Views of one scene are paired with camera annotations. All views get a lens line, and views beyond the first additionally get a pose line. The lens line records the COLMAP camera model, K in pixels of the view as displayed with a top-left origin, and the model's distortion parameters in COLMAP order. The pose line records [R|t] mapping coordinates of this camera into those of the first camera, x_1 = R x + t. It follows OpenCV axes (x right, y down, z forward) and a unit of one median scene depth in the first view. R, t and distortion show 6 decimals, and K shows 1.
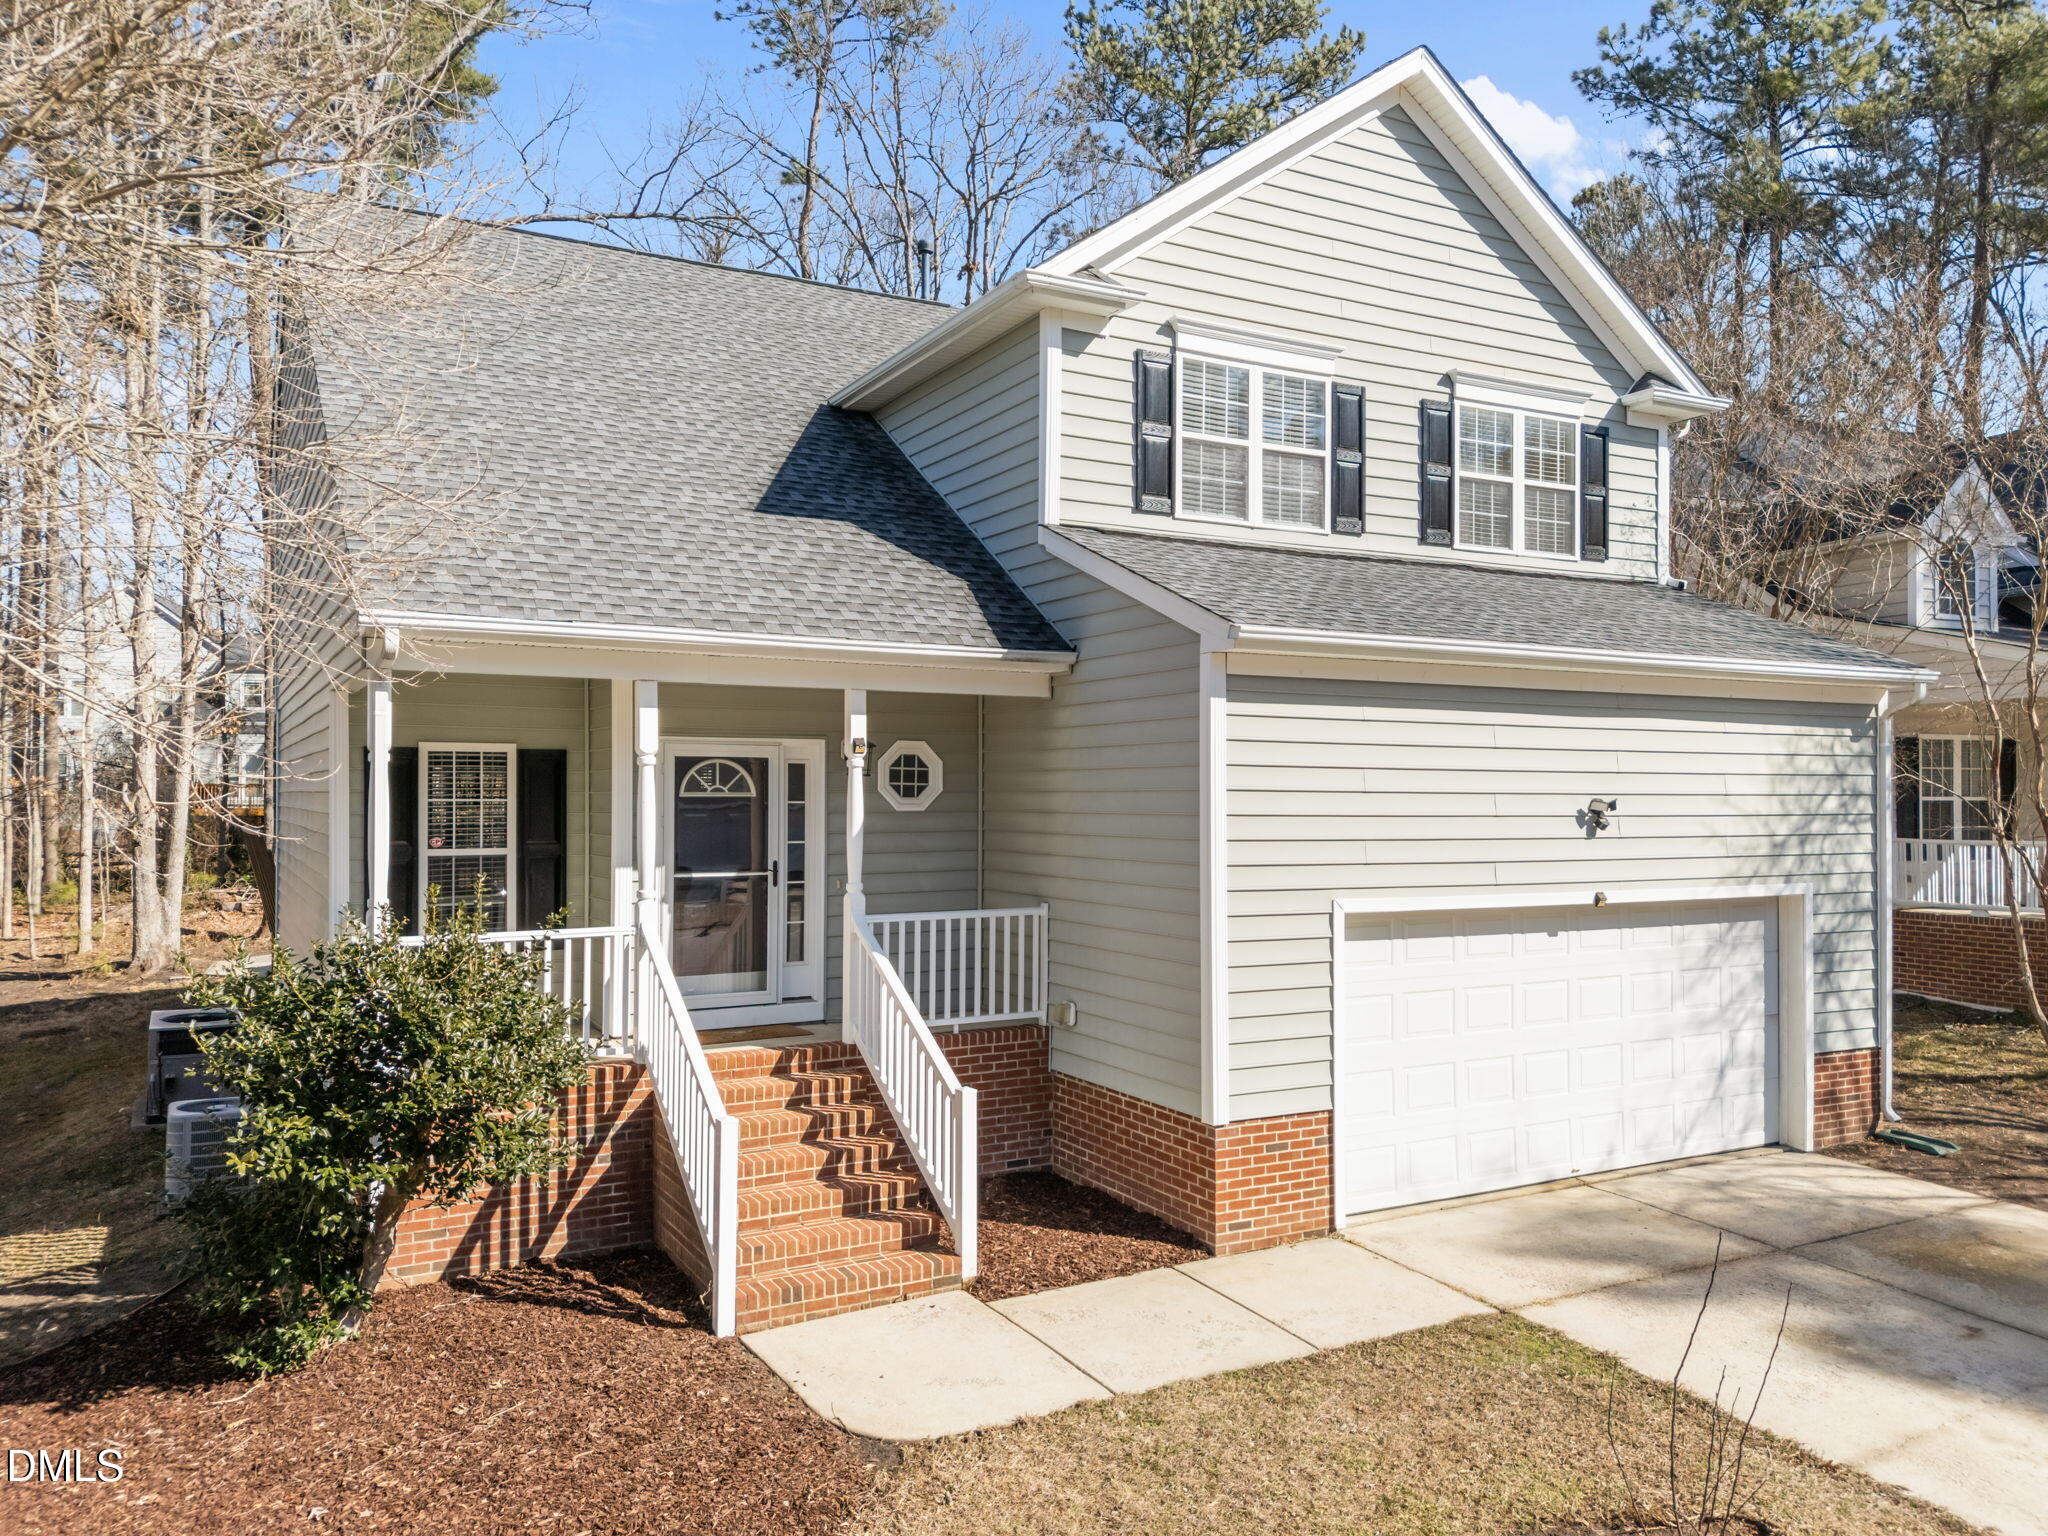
lens RADIAL K [[1500.0, 0, 1027.5], [0, 1500.0, 787.4], [0, 0, 1]] dist [0.073925, -0.068128]
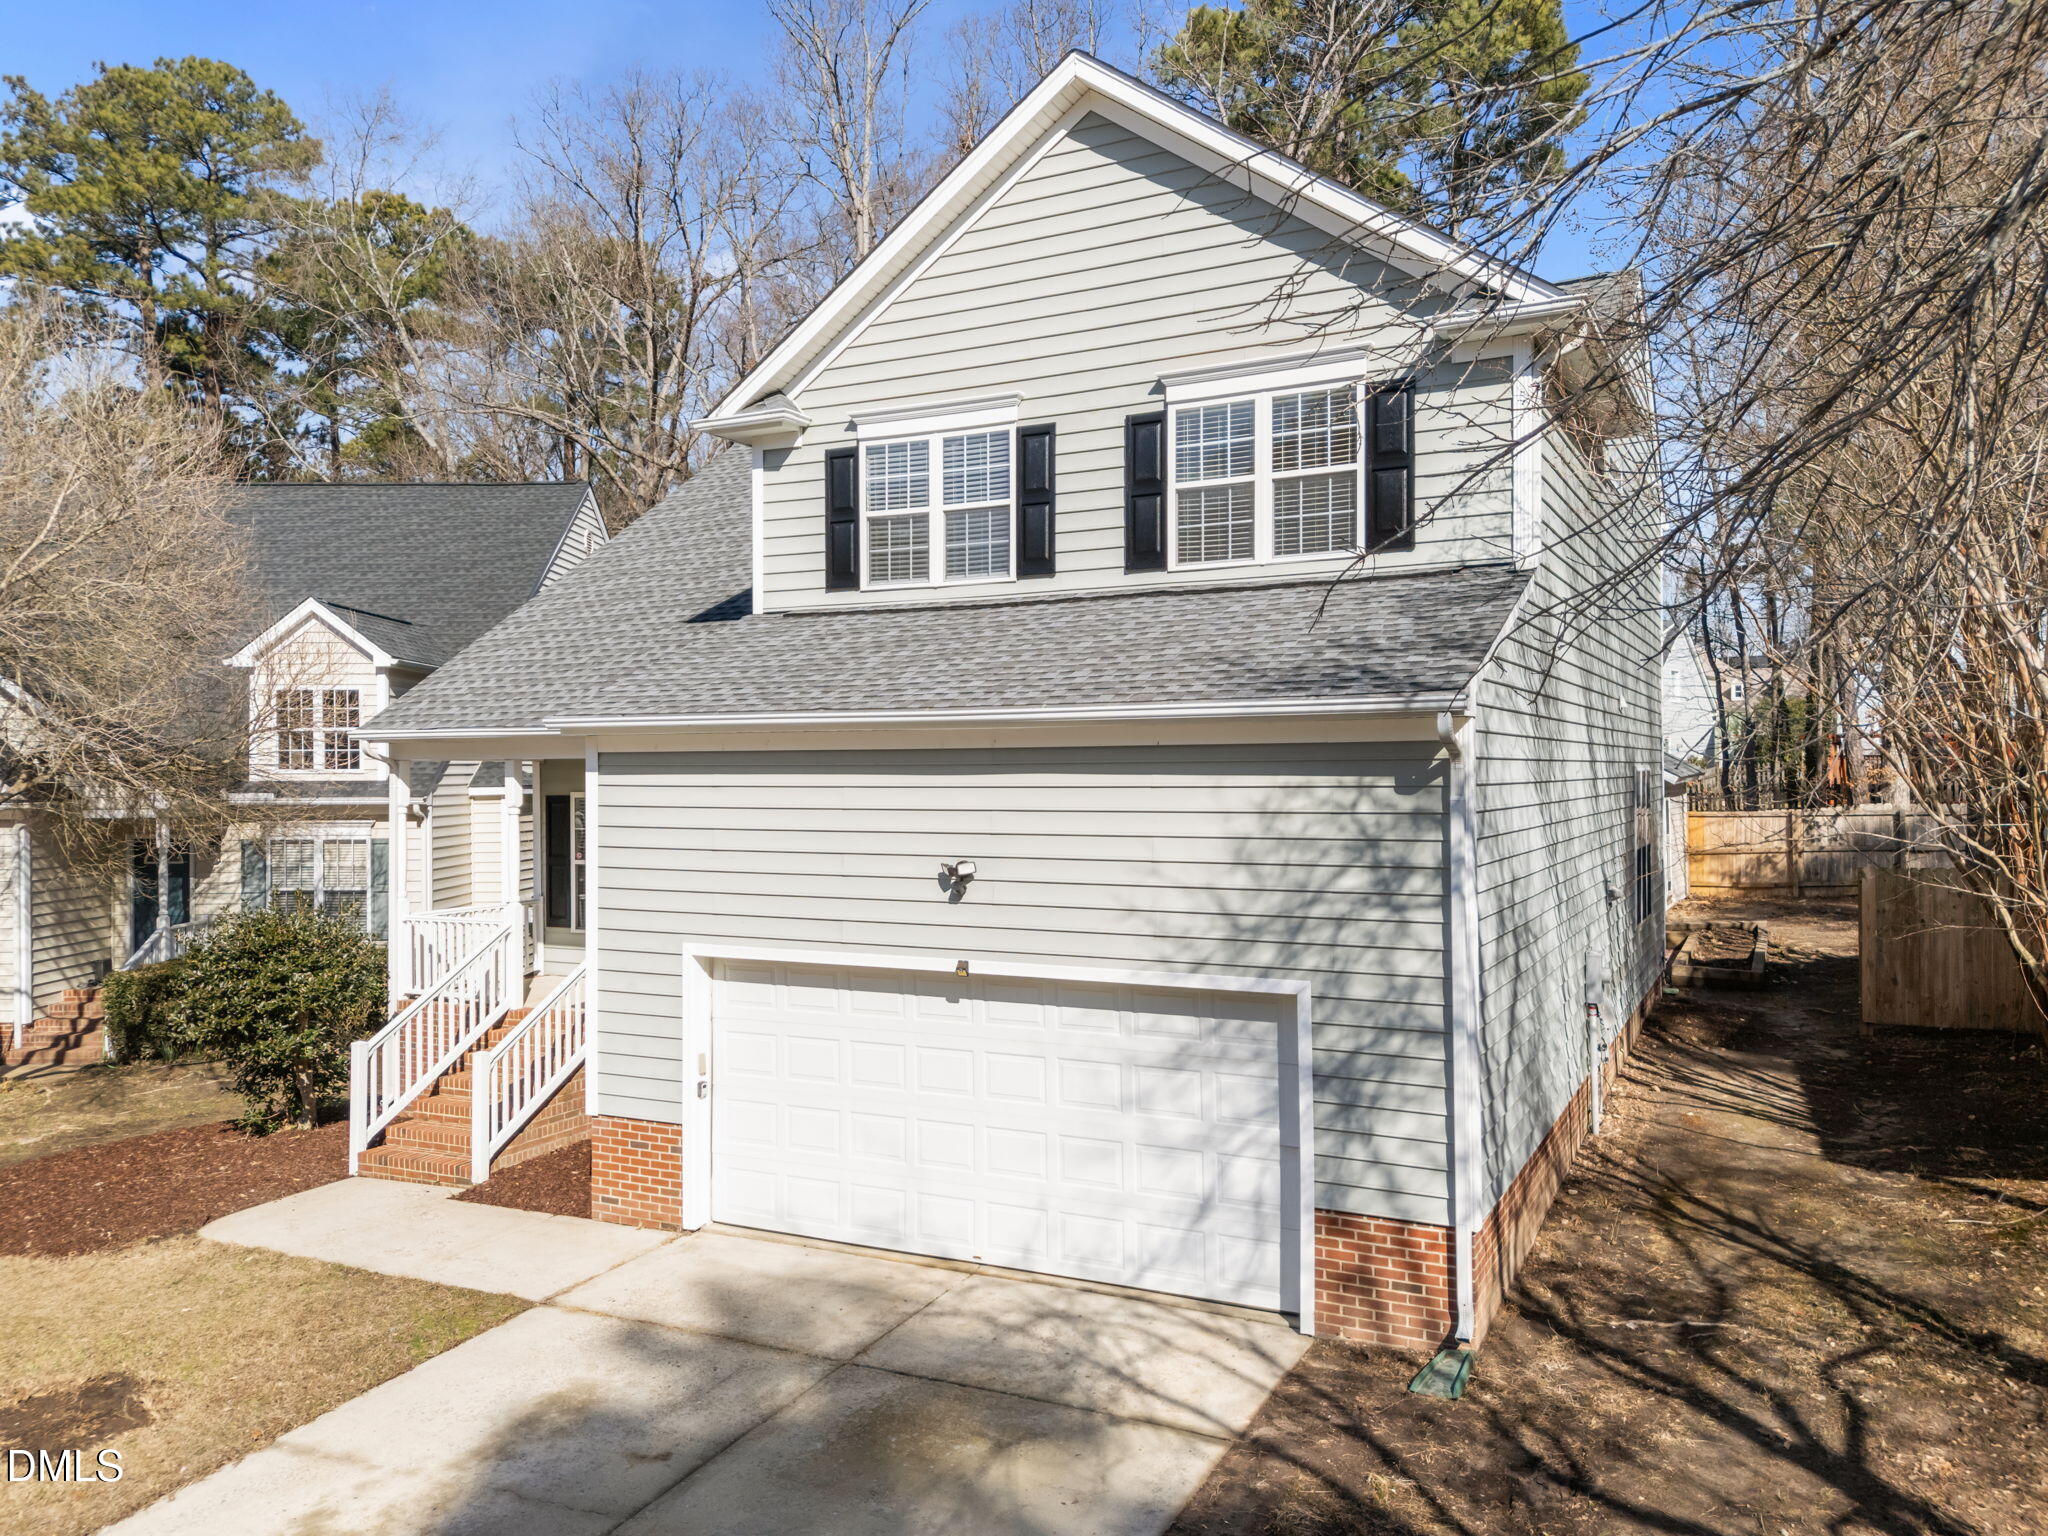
lens RADIAL K [[1491.6, 0, 1027.0], [0, 1491.6, 768.2], [0, 0, 1]] dist [0.110779, -0.174462]
pose [[0.564798, -0.005841, -0.825208, 1.228610], [0.012646, 0.999919, 0.001577, -0.054305], [0.825132, -0.011327, 0.564826, 0.537078]]
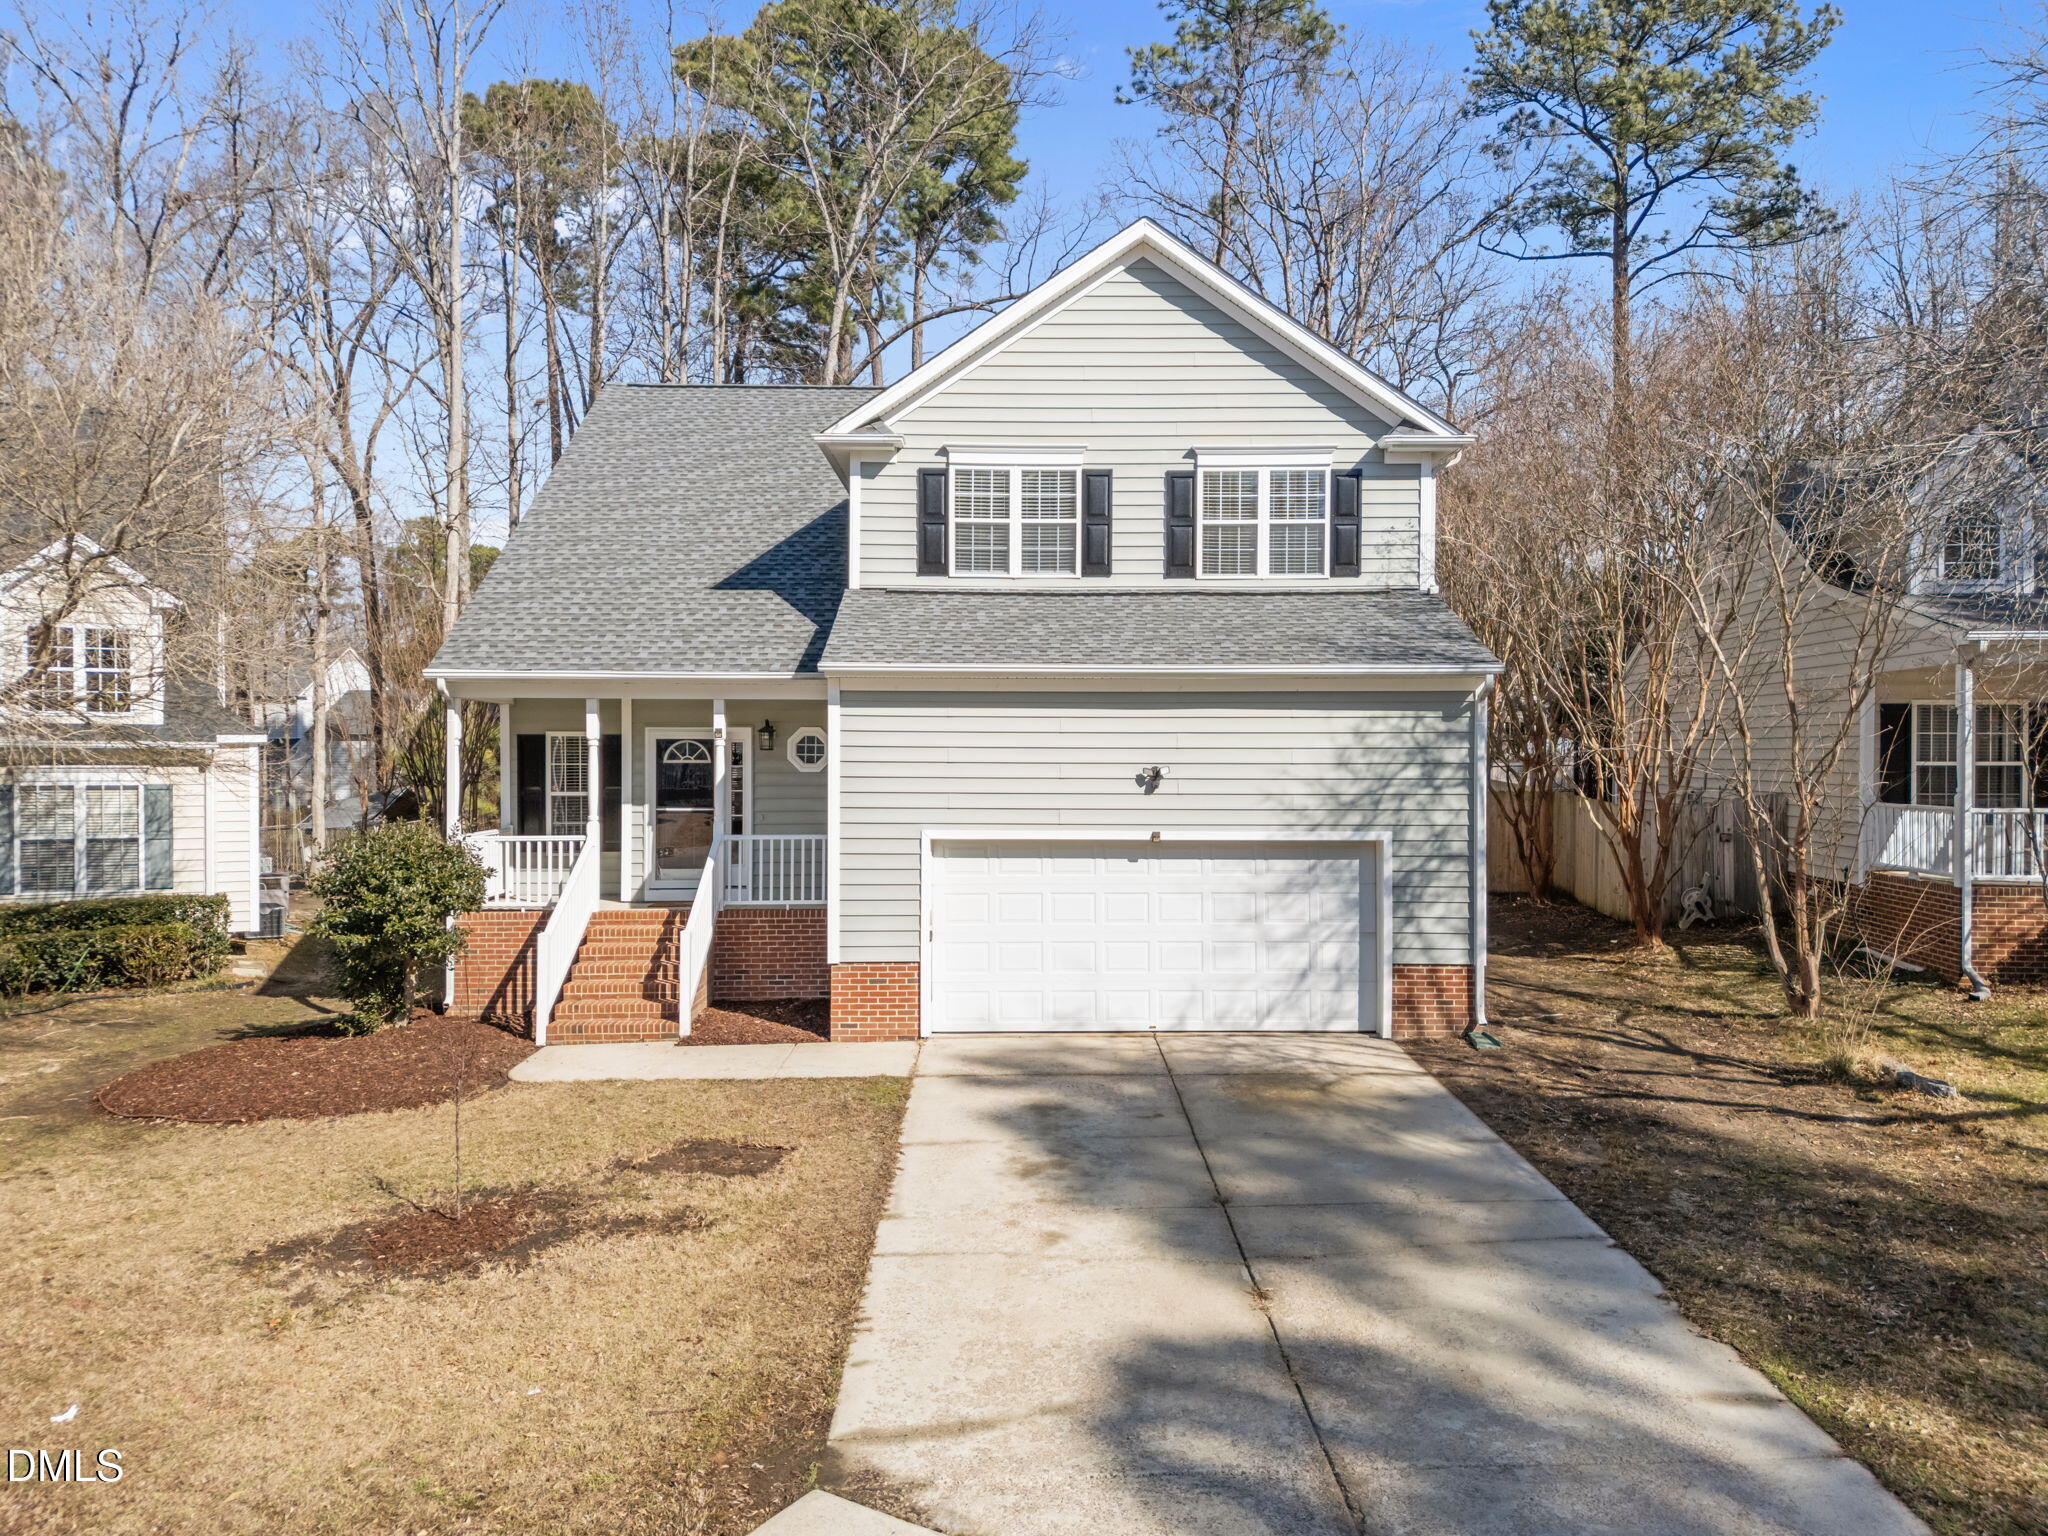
lens RADIAL K [[1491.6, 0, 1027.0], [0, 1491.6, 768.2], [0, 0, 1]] dist [0.110779, -0.174462]
pose [[0.883461, 0.004916, -0.468479, 0.977993], [0.003174, 0.999859, 0.016478, -0.015280], [0.468494, -0.016045, 0.883321, -0.313915]]
